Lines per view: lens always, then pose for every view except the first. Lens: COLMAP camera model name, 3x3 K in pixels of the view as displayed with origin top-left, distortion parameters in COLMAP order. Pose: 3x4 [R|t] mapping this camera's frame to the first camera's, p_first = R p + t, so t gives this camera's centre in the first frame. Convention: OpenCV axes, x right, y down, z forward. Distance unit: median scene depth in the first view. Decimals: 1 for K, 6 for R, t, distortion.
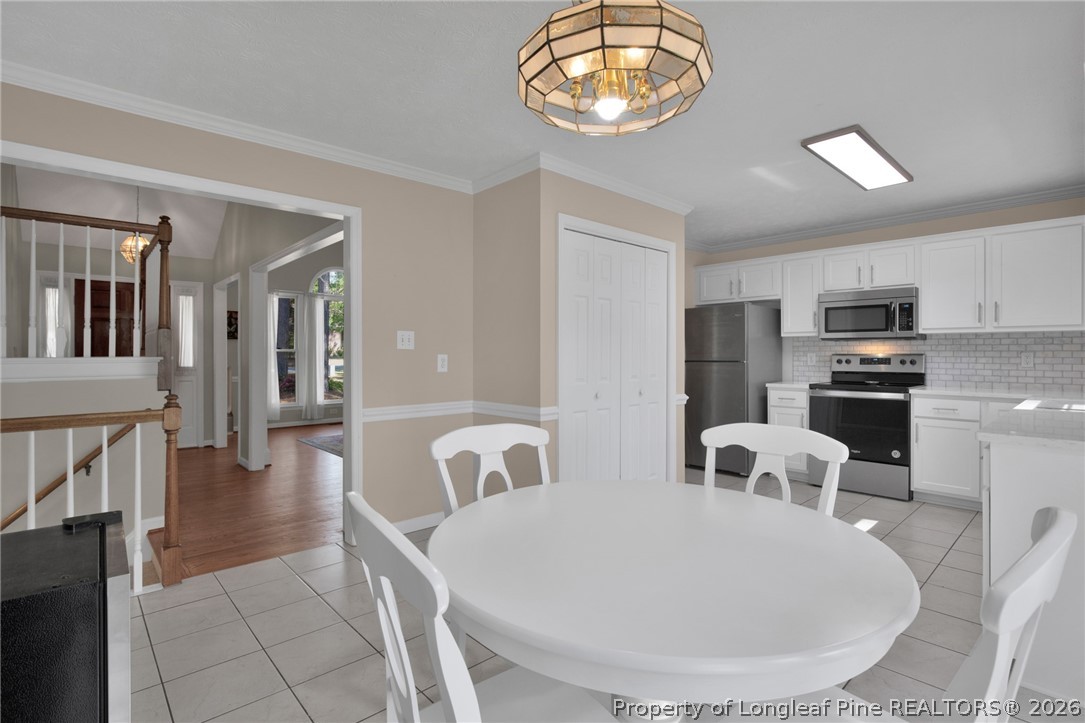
lens RADIAL K [[529.4, 0, 542.5], [0, 529.4, 361.5], [0, 0, 1]] dist [-0.005300, -0.000006]
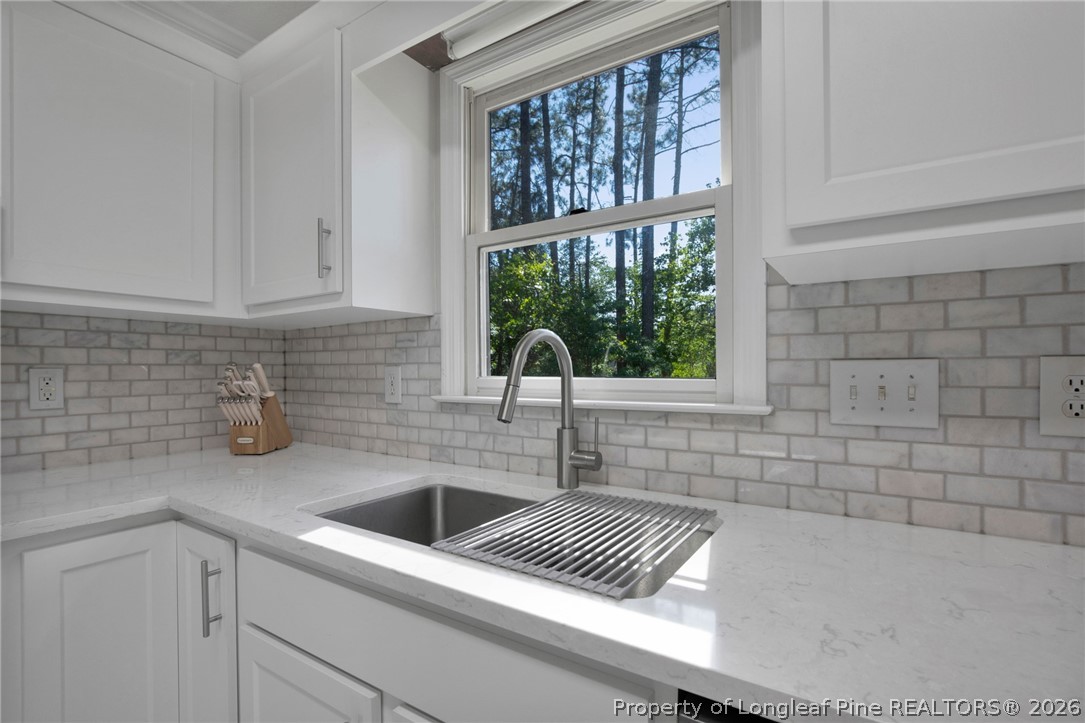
lens RADIAL K [[498.8, 0, 544.1], [0, 498.8, 372.8], [0, 0, 1]] dist [-0.020777, 0.000839]
pose [[-0.238370, -0.004495, 0.971164, 0.457499], [0.019915, 0.999756, 0.009515, -0.009375], [-0.970970, 0.021609, -0.238222, 0.670002]]
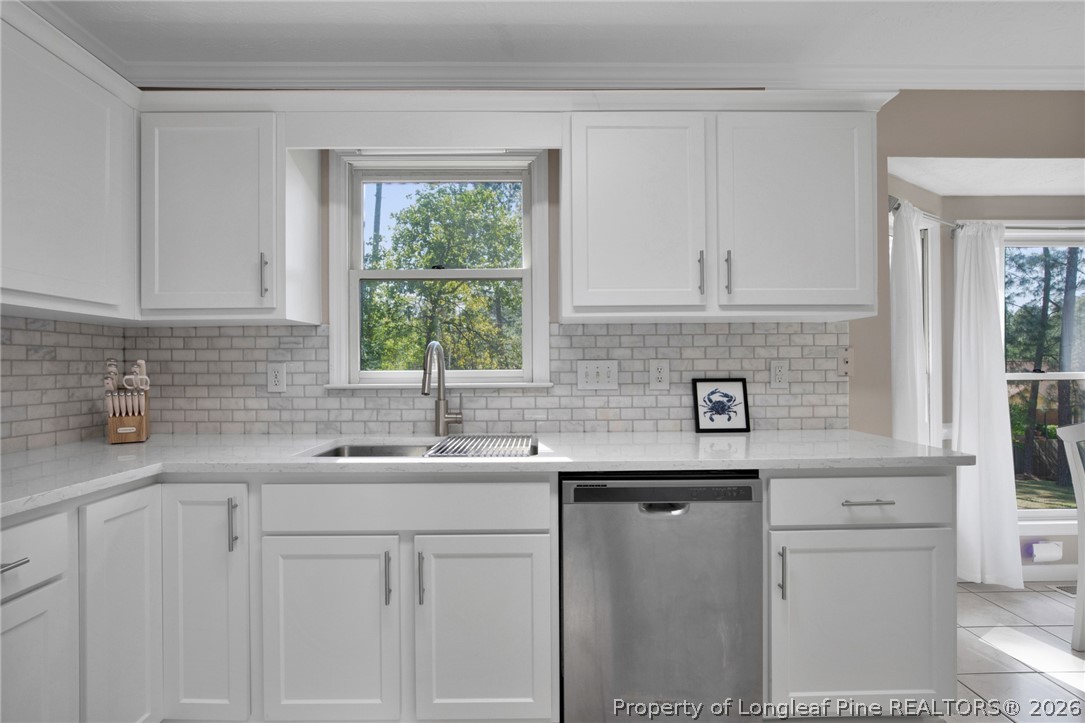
lens RADIAL K [[510.8, 0, 541.0], [0, 510.8, 366.3], [0, 0, 1]] dist [-0.011705, 0.000490]
pose [[-0.737671, 0.007279, 0.675121, 0.341855], [0.018058, 0.999797, 0.008951, -0.009471], [-0.674919, 0.018794, -0.737653, 0.869639]]
